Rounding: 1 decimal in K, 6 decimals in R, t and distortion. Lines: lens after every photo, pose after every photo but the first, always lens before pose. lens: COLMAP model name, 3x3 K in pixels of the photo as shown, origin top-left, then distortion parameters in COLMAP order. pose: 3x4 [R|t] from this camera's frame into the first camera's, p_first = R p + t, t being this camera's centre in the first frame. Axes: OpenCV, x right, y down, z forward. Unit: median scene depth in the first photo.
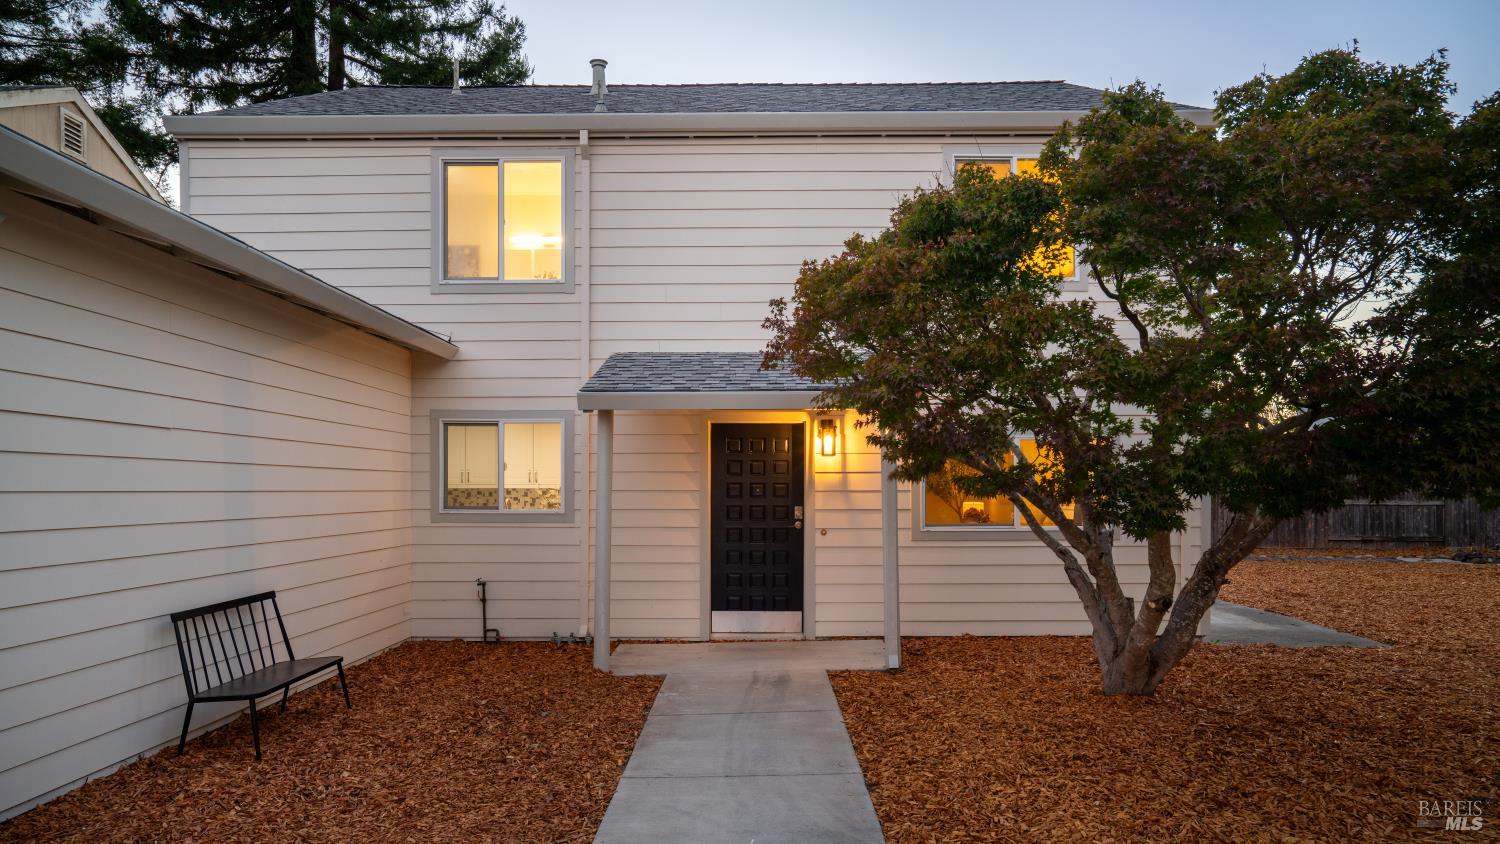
lens RADIAL K [[941.6, 0, 742.2], [0, 941.6, 484.8], [0, 0, 1]] dist [-0.026390, 0.044935]
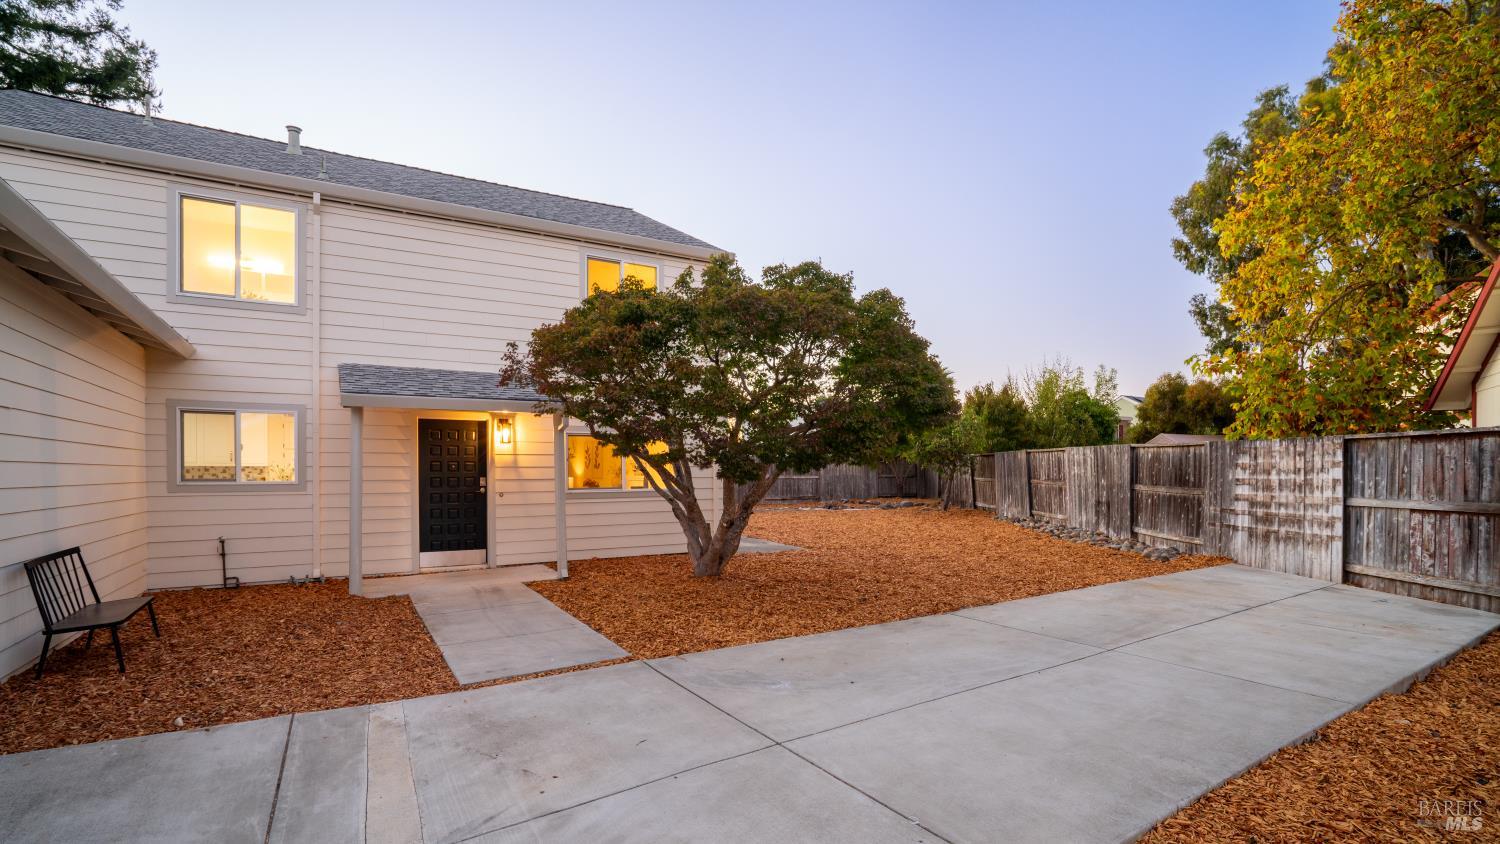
lens RADIAL K [[702.4, 0, 747.6], [0, 702.4, 457.9], [0, 0, 1]] dist [-0.049574, 0.025101]
pose [[0.847464, 0.008511, 0.530784, -0.171606], [0.000793, 0.999850, -0.017299, 0.011669], [-0.530852, 0.015081, 0.847331, -0.138224]]
